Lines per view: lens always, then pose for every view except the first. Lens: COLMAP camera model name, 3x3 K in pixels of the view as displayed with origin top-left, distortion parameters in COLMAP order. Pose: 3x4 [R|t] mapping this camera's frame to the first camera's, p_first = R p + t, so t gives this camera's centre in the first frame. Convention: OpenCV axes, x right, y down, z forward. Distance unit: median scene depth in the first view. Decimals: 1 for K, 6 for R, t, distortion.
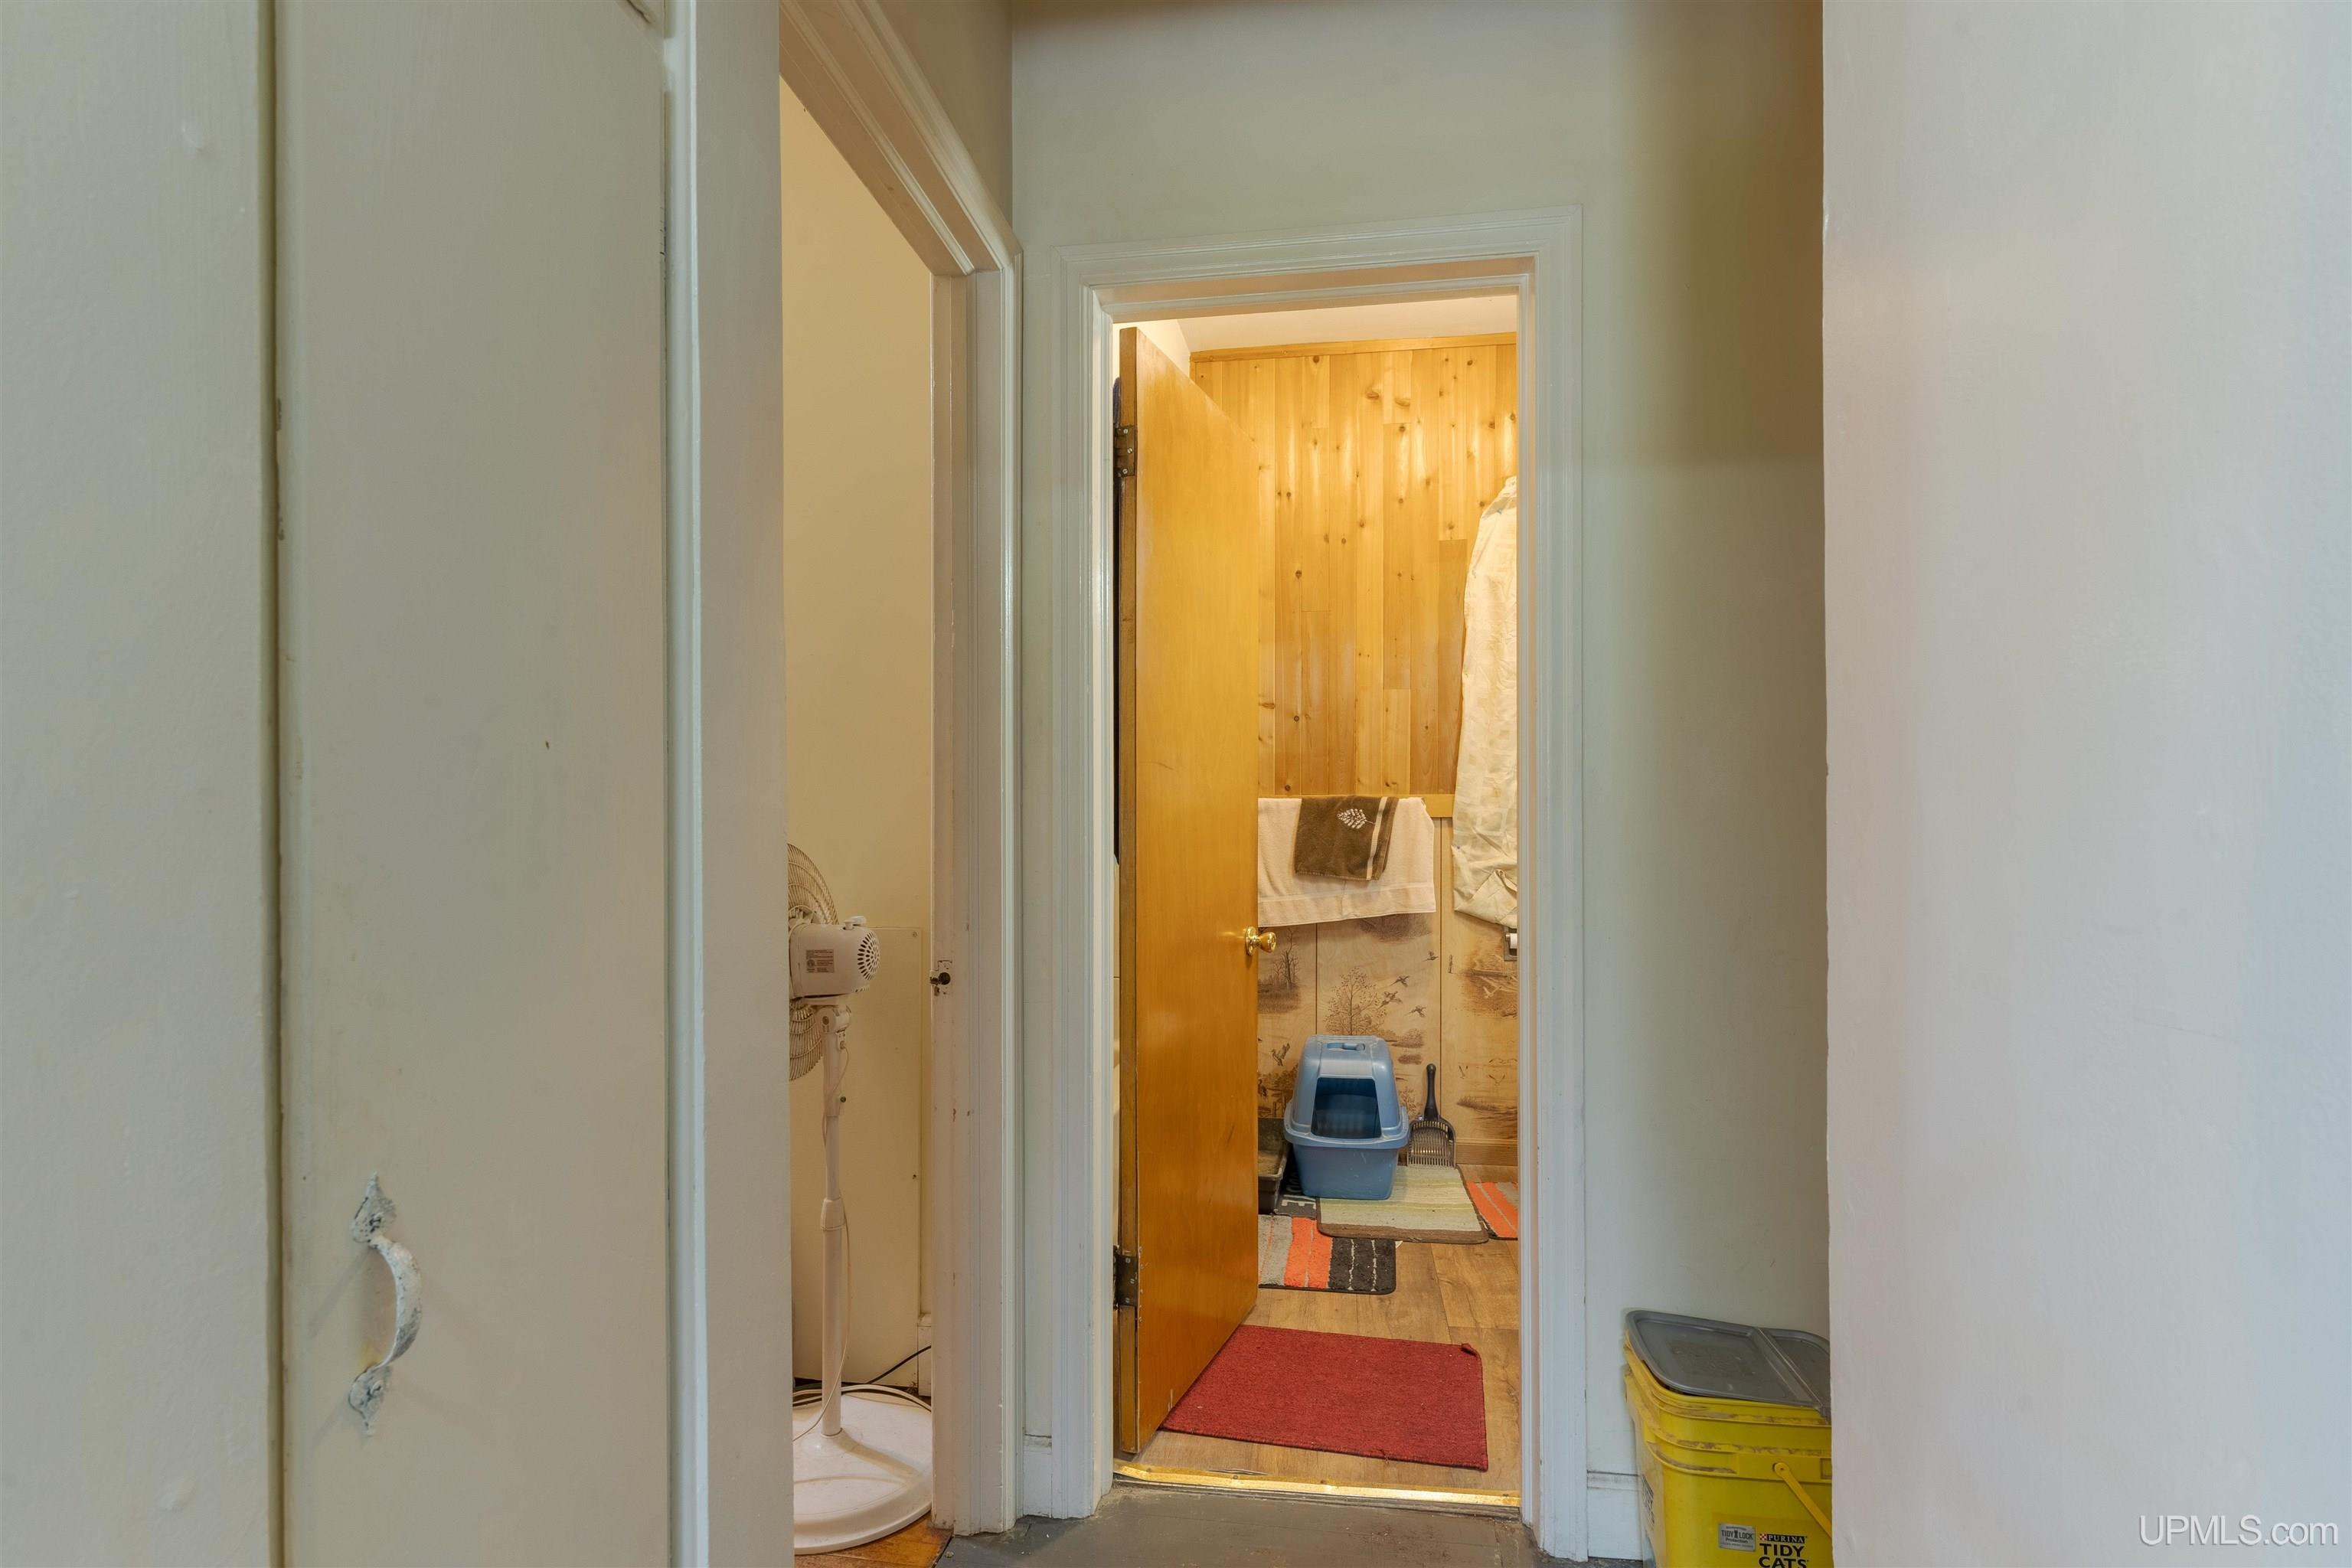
lens RADIAL K [[1137.1, 0, 1175.0], [0, 1137.1, 794.6], [0, 0, 1]] dist [0.005619, -0.001410]
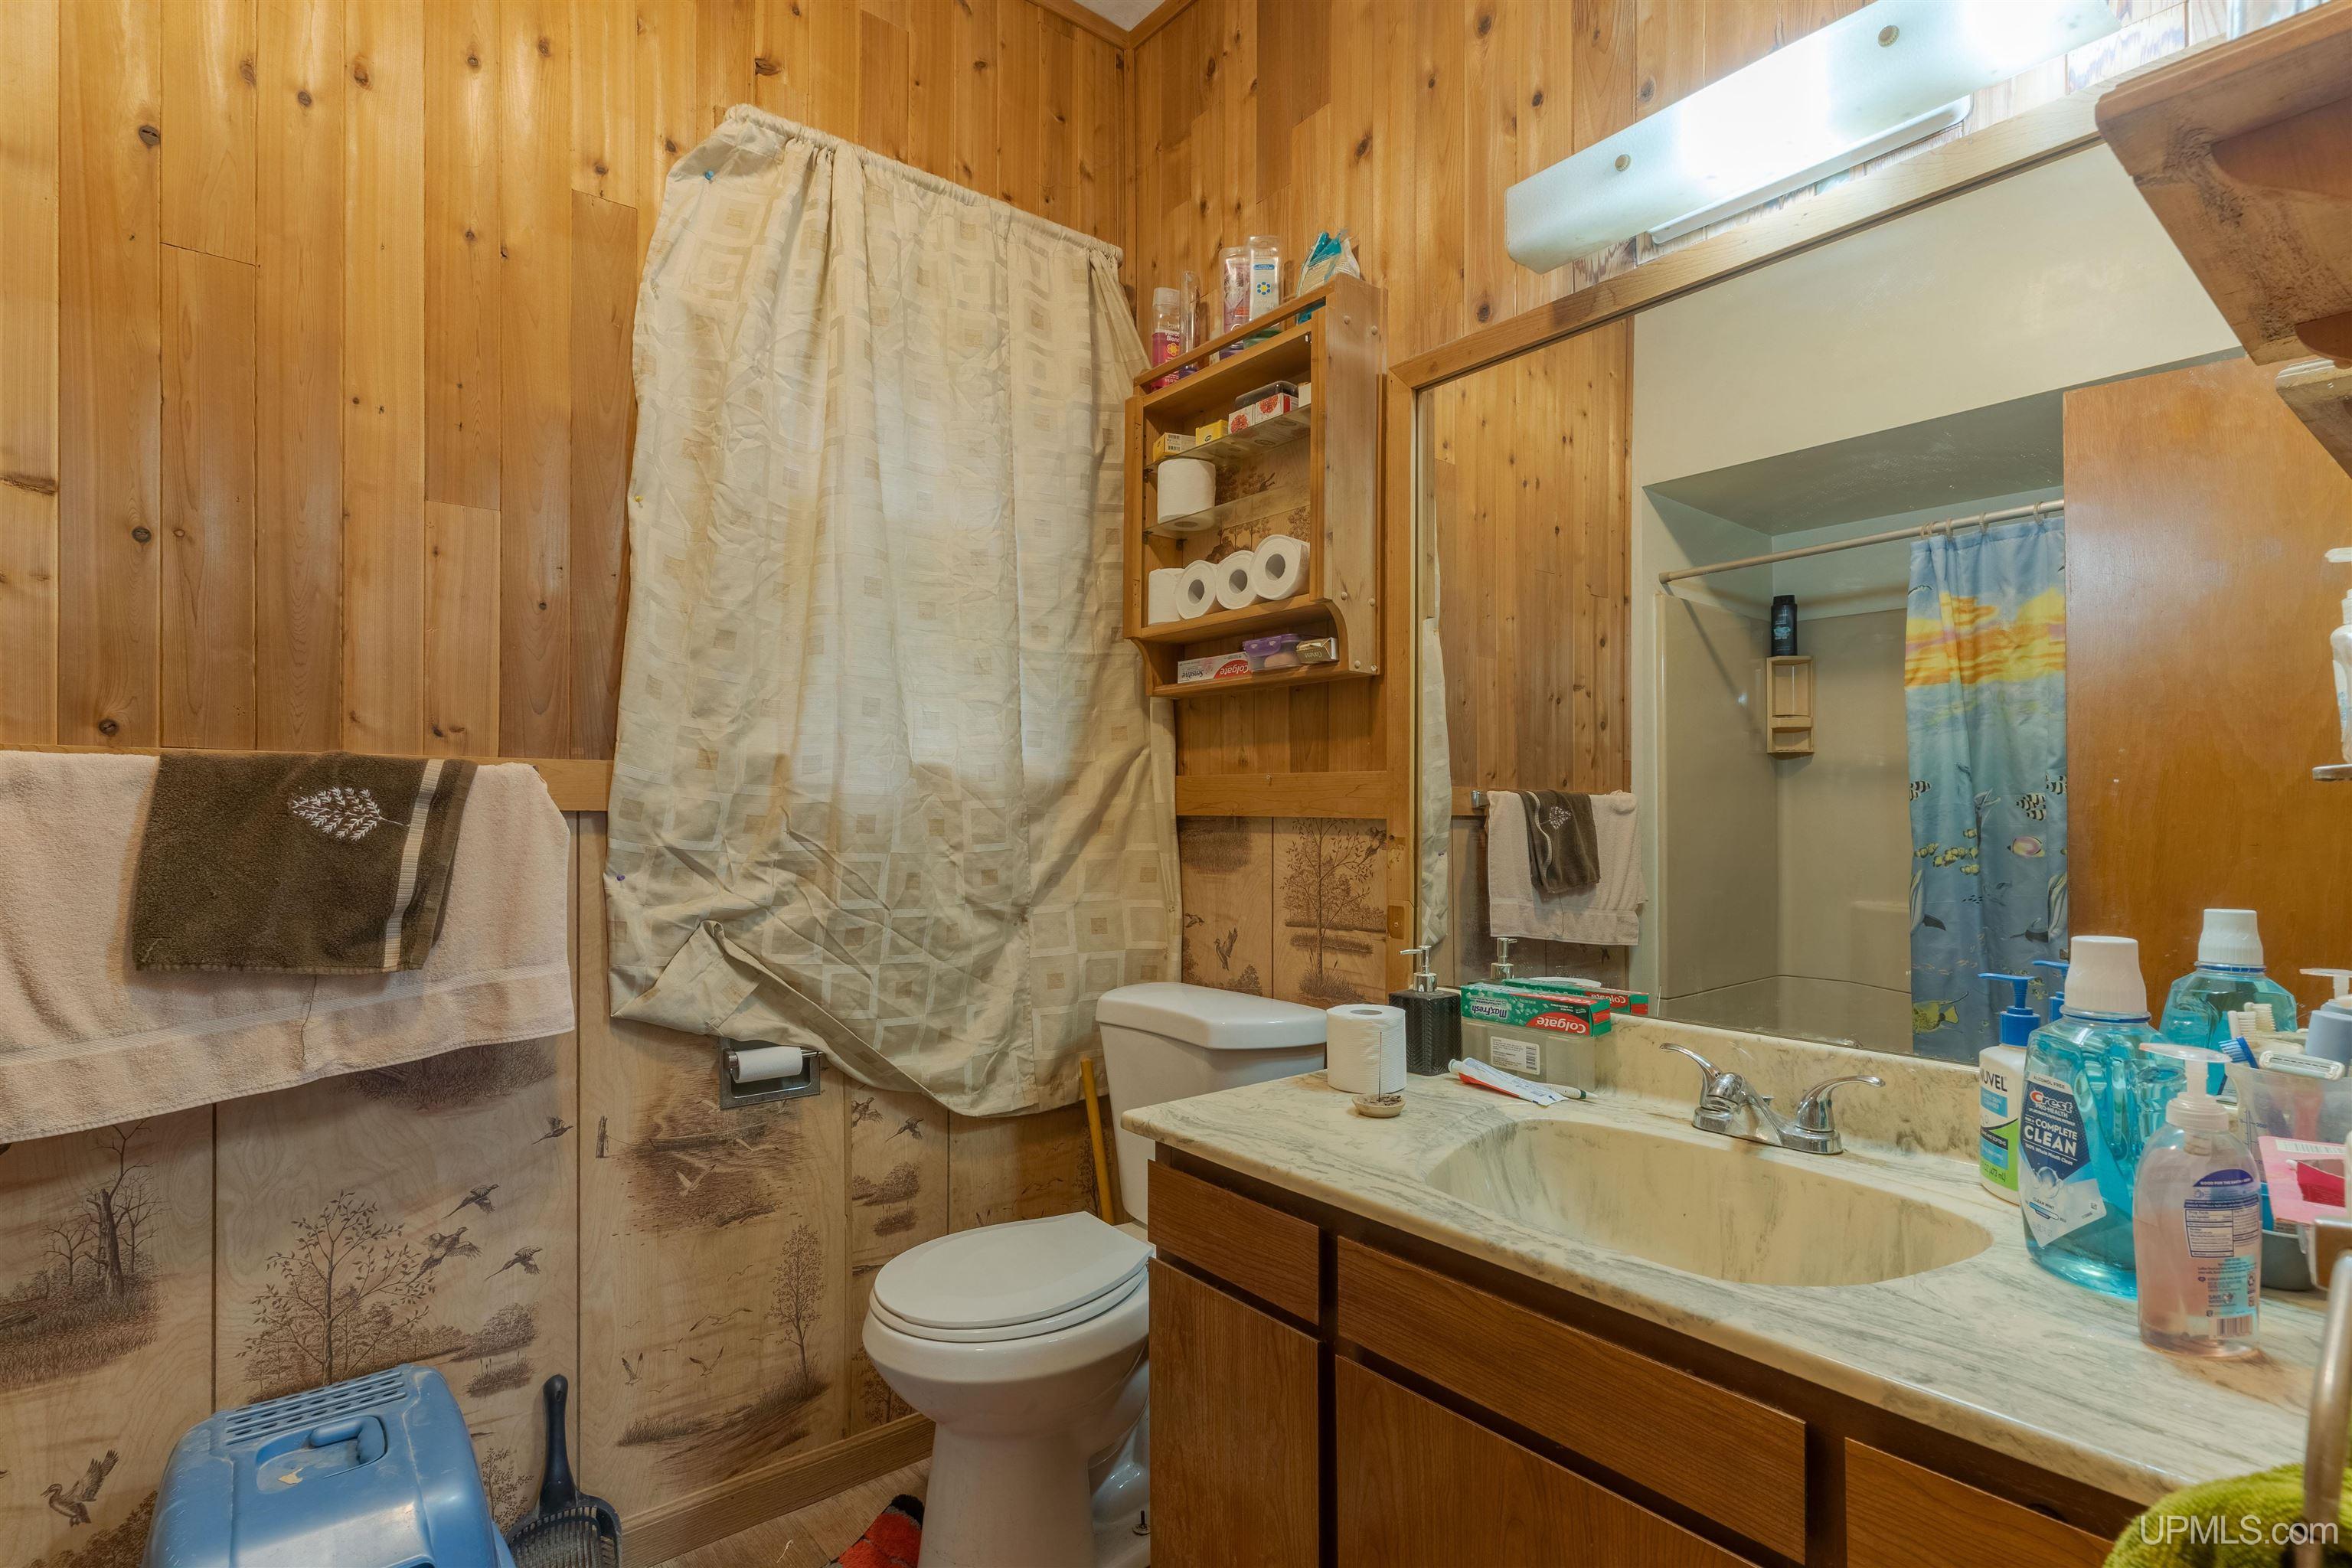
lens RADIAL K [[1137.1, 0, 1169.4], [0, 1137.1, 820.0], [0, 0, 1]] dist [0.005619, -0.001410]
pose [[0.686038, -0.001802, 0.727564, 0.068922], [-0.004484, 0.999967, 0.006704, 0.019334], [-0.727552, -0.007862, 0.686007, 0.530475]]
